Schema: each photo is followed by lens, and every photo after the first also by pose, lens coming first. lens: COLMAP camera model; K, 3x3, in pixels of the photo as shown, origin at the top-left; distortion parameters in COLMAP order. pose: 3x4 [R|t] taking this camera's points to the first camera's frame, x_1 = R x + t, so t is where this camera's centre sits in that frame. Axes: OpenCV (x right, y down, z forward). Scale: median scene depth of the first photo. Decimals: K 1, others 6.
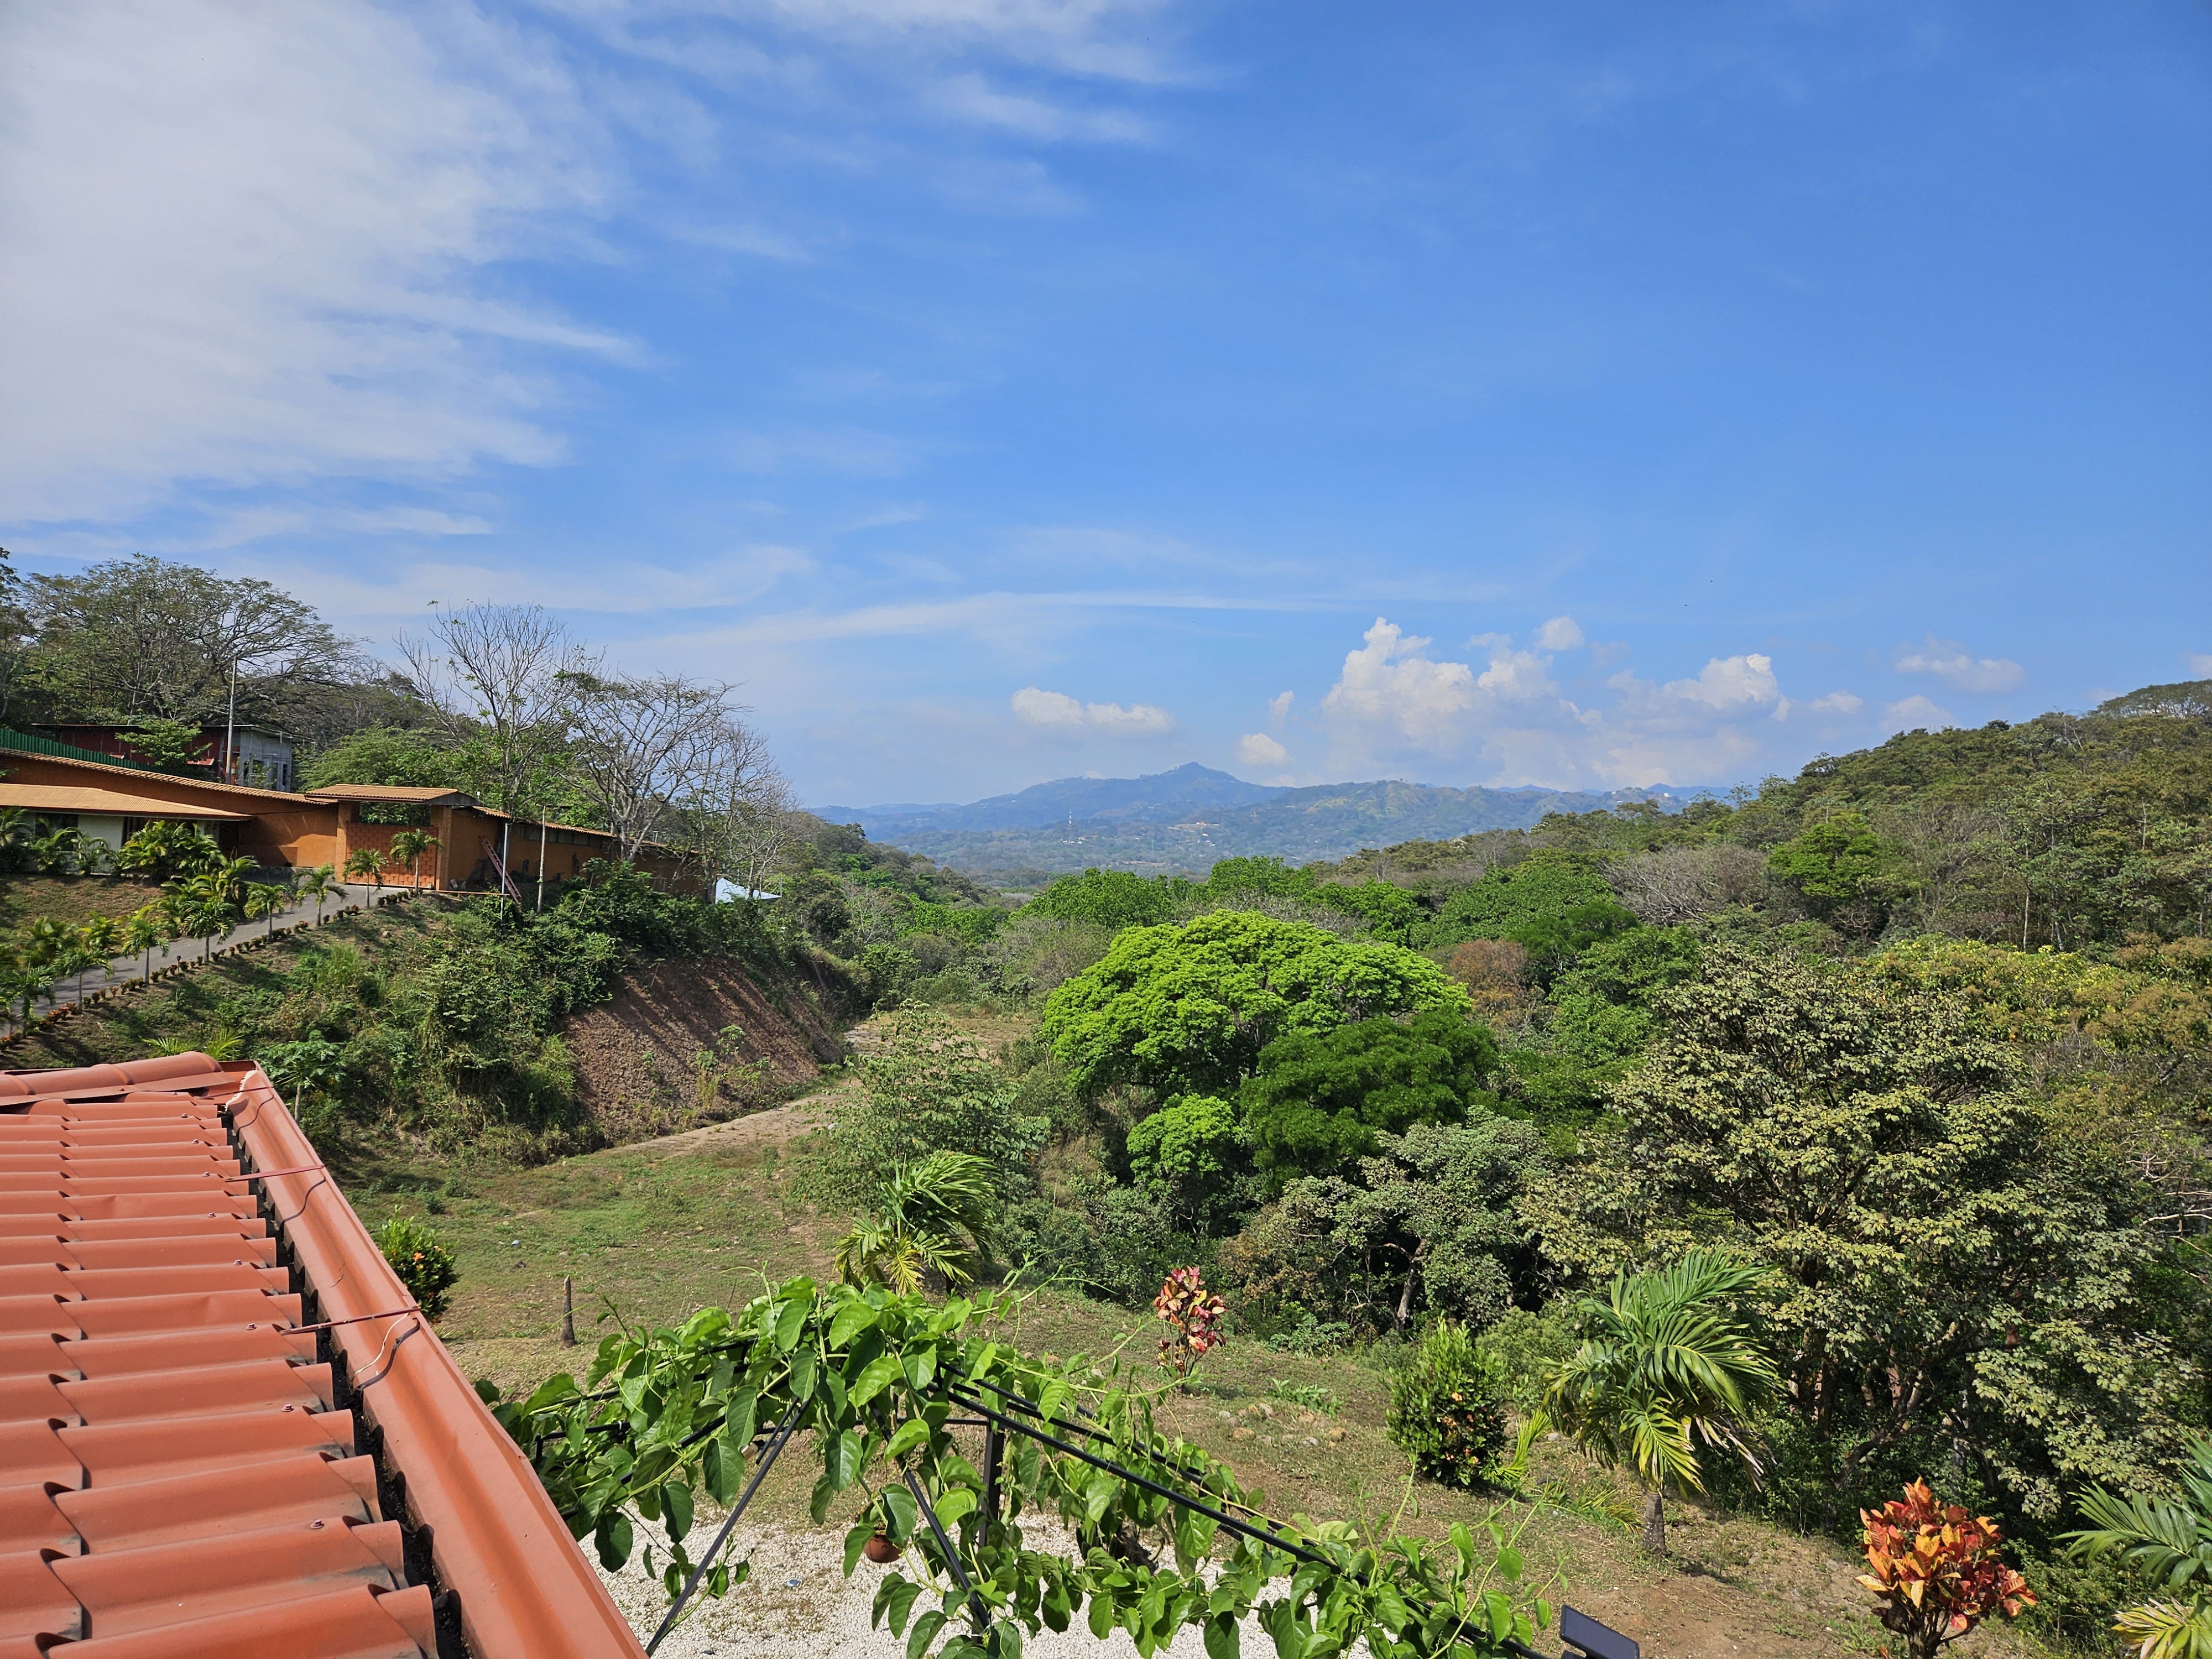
lens RADIAL K [[1463.2, 0, 1111.0], [0, 1463.2, 829.6], [0, 0, 1]] dist [0.062233, -0.029464]
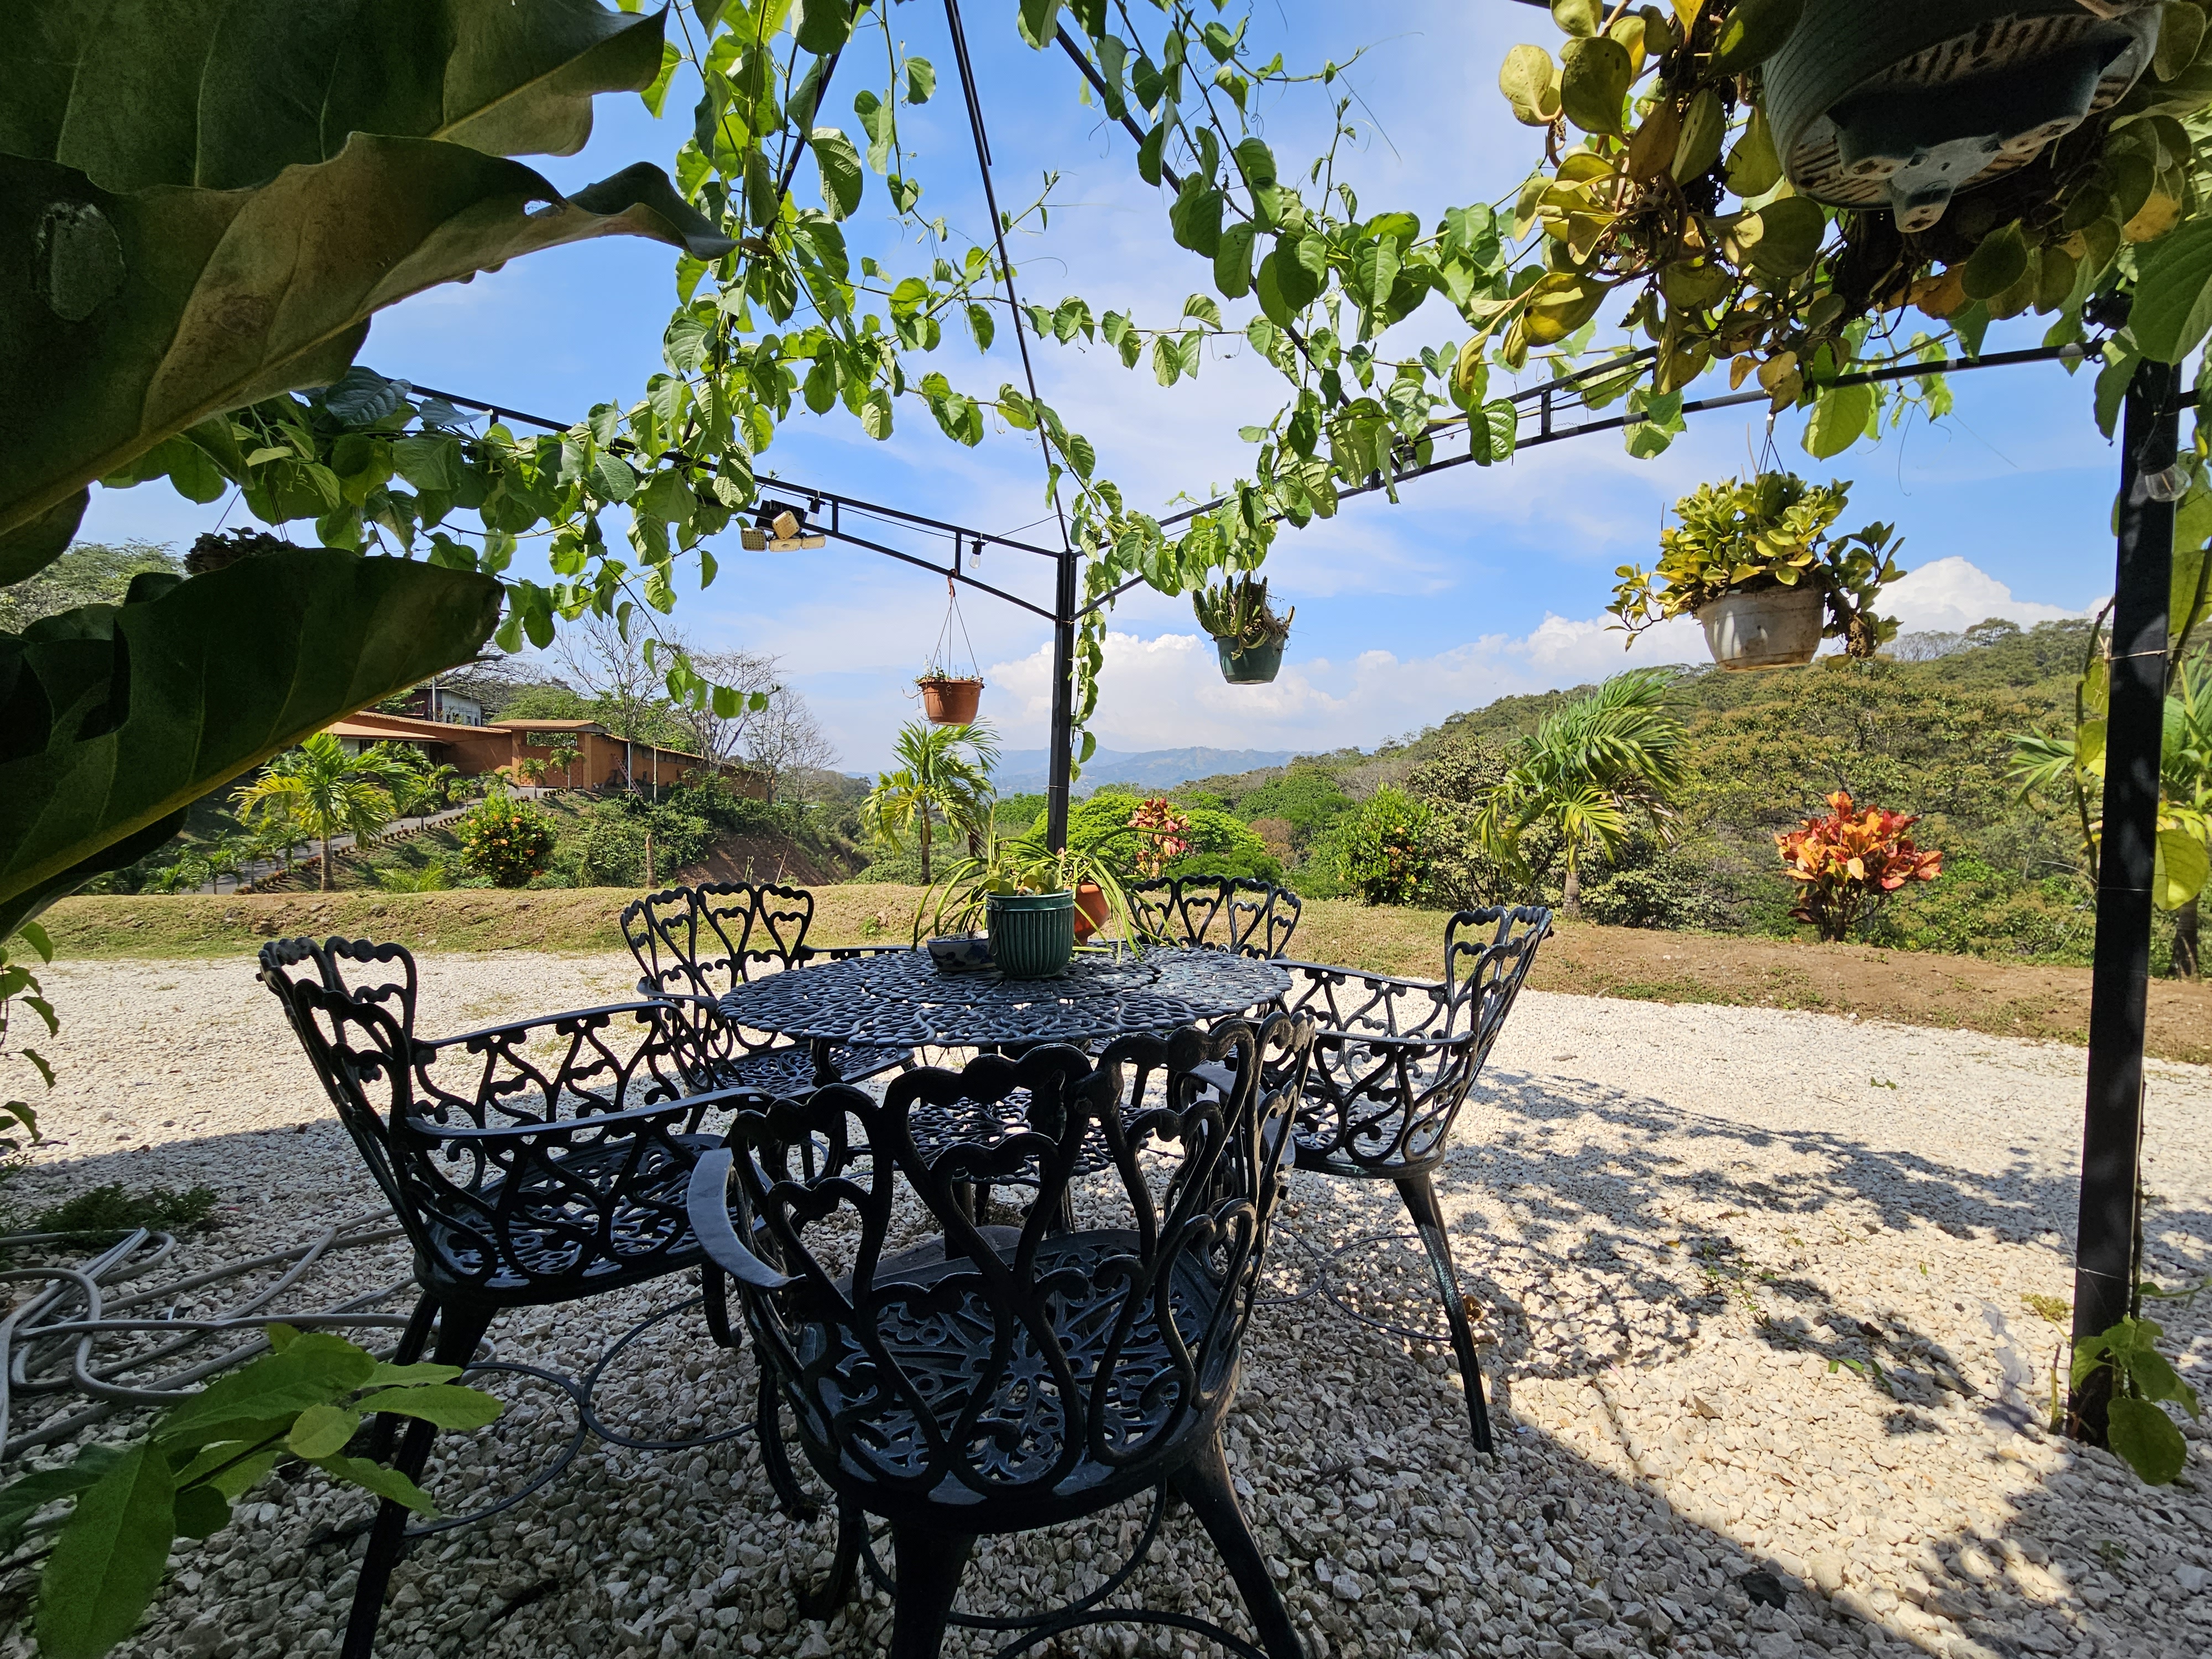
lens RADIAL K [[904.7, 0, 1113.4], [0, 904.7, 844.6], [0, 0, 1]] dist [0.002805, -0.000365]
pose [[0.995297, -0.033717, 0.090816, -0.007929], [0.027125, 0.996973, 0.072868, 0.041060], [-0.092998, -0.070062, 0.993198, 0.036029]]
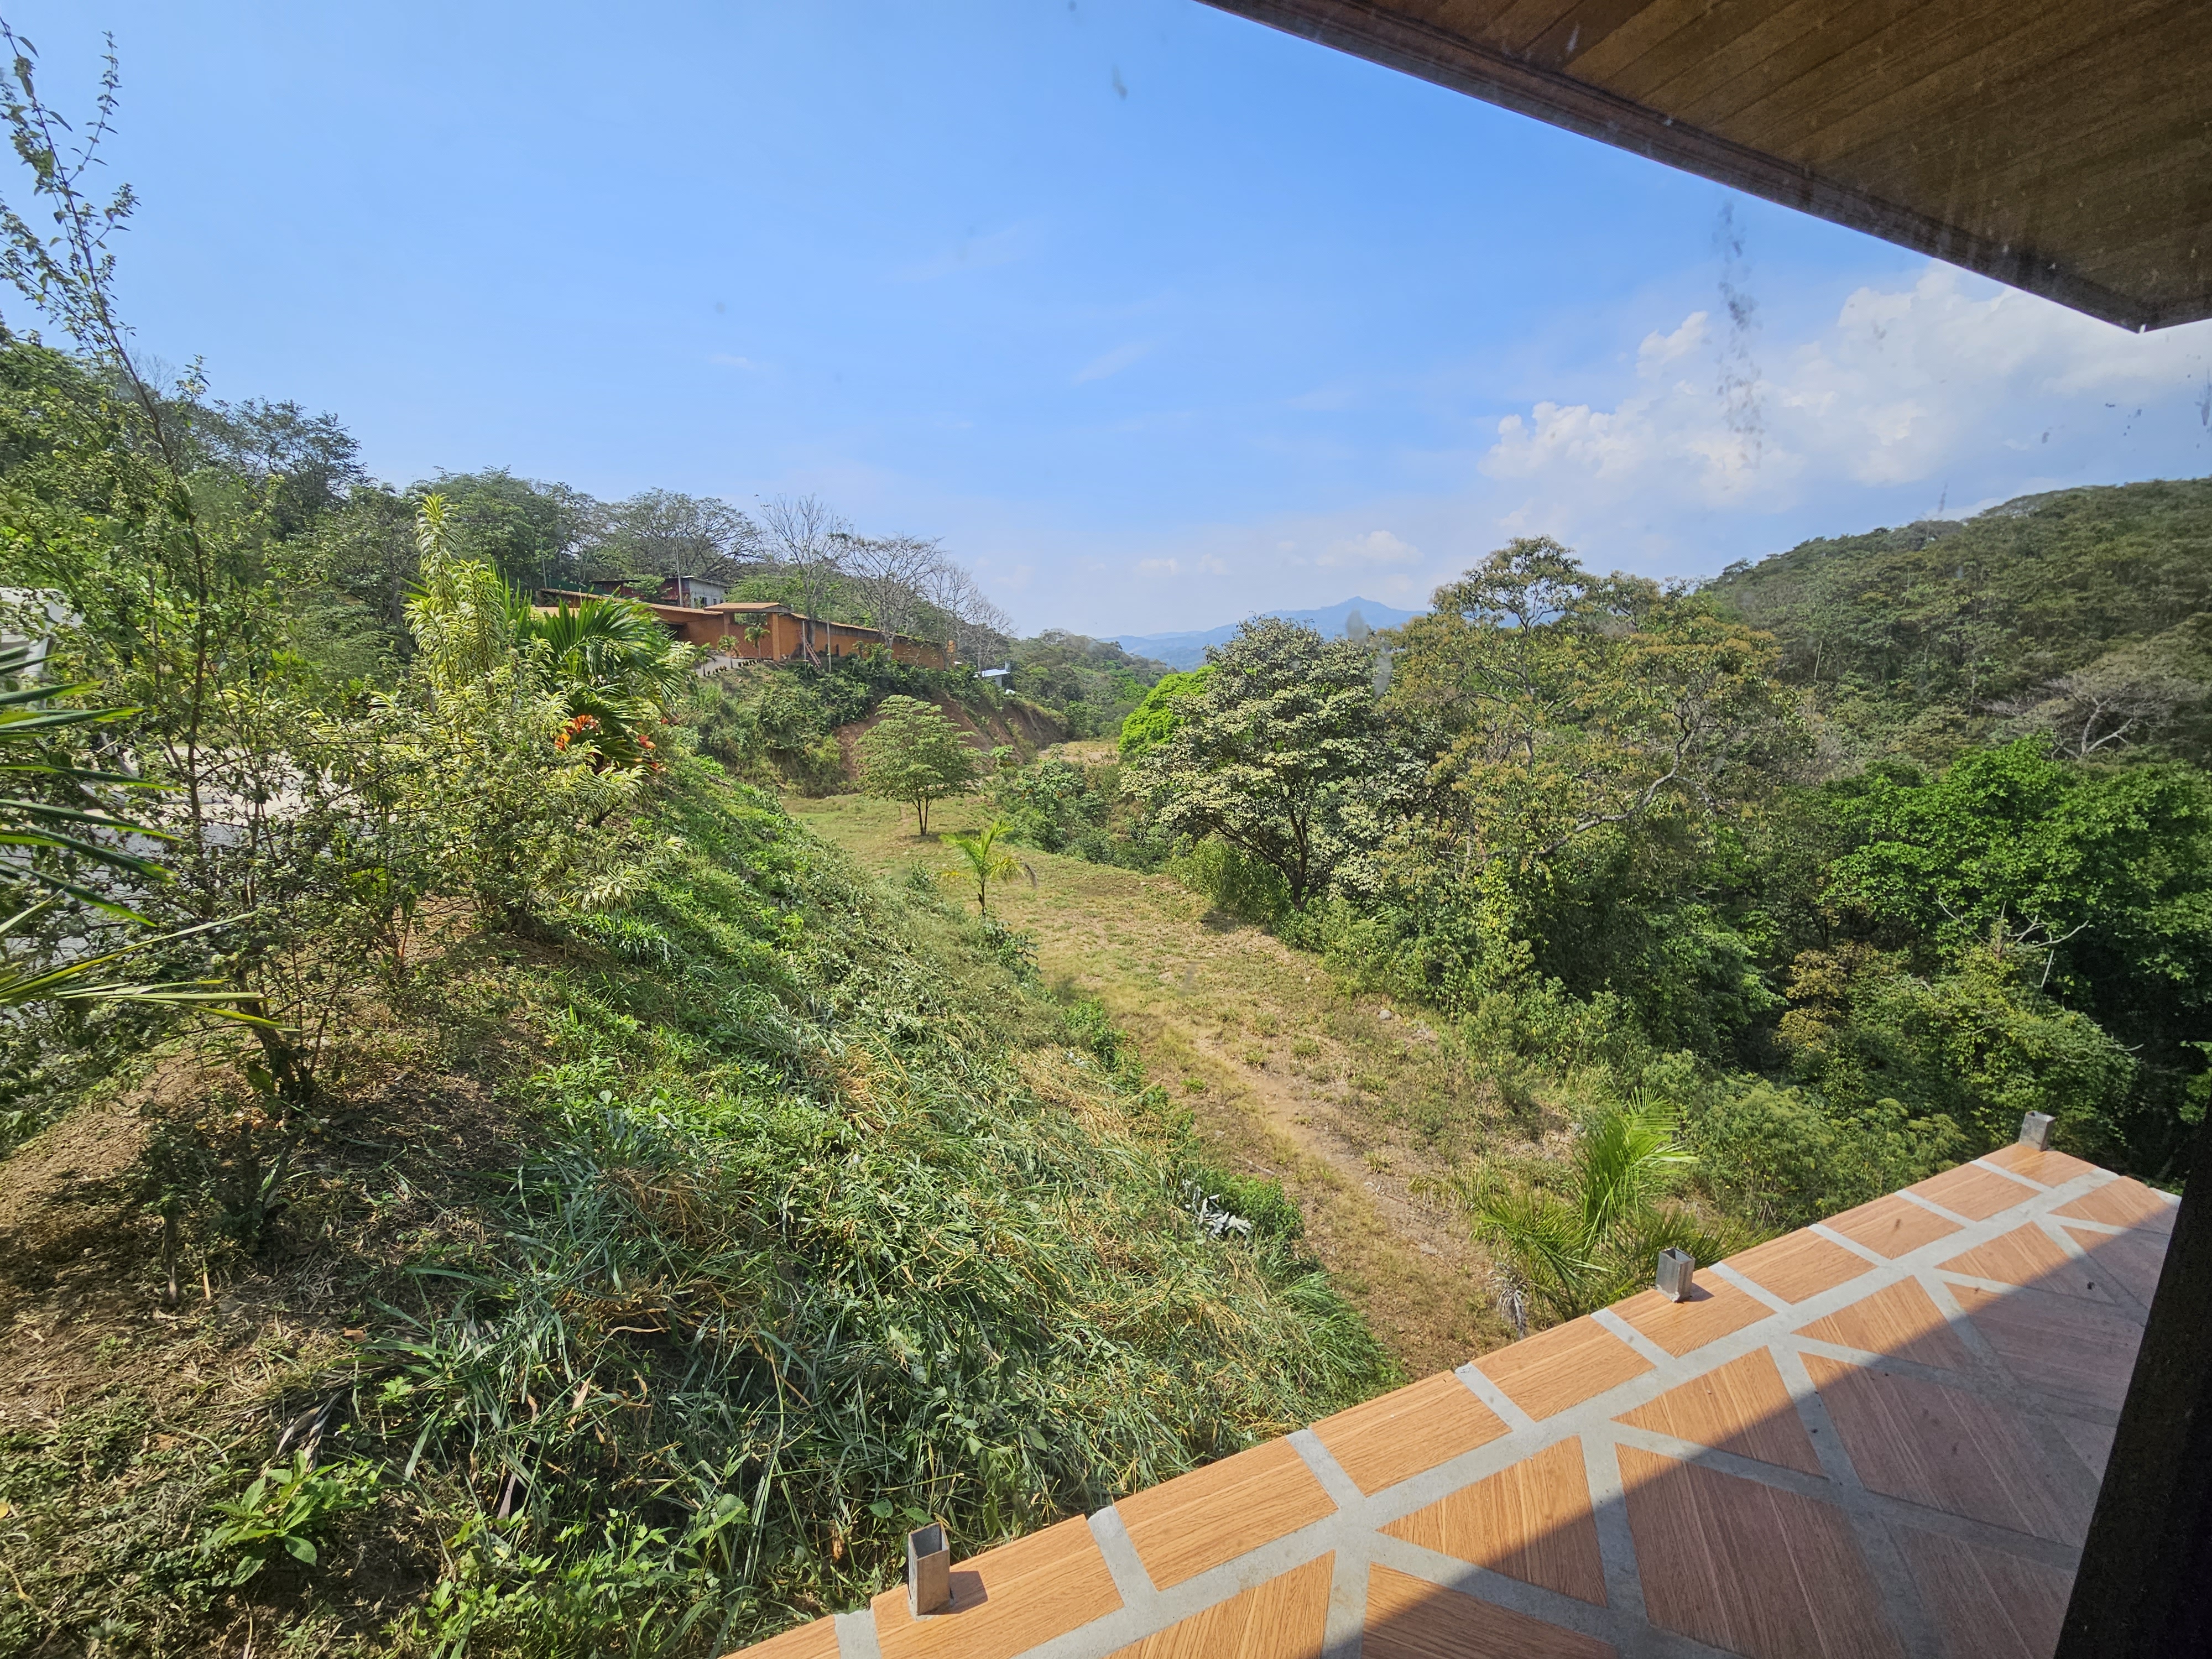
lens RADIAL K [[904.7, 0, 1115.1], [0, 904.7, 845.2], [0, 0, 1]] dist [0.002805, -0.000365]
pose [[0.980556, 0.007947, -0.196080, 0.171281], [0.034321, 0.976835, 0.211222, 0.039490], [0.193216, -0.213845, 0.957569, -0.044720]]
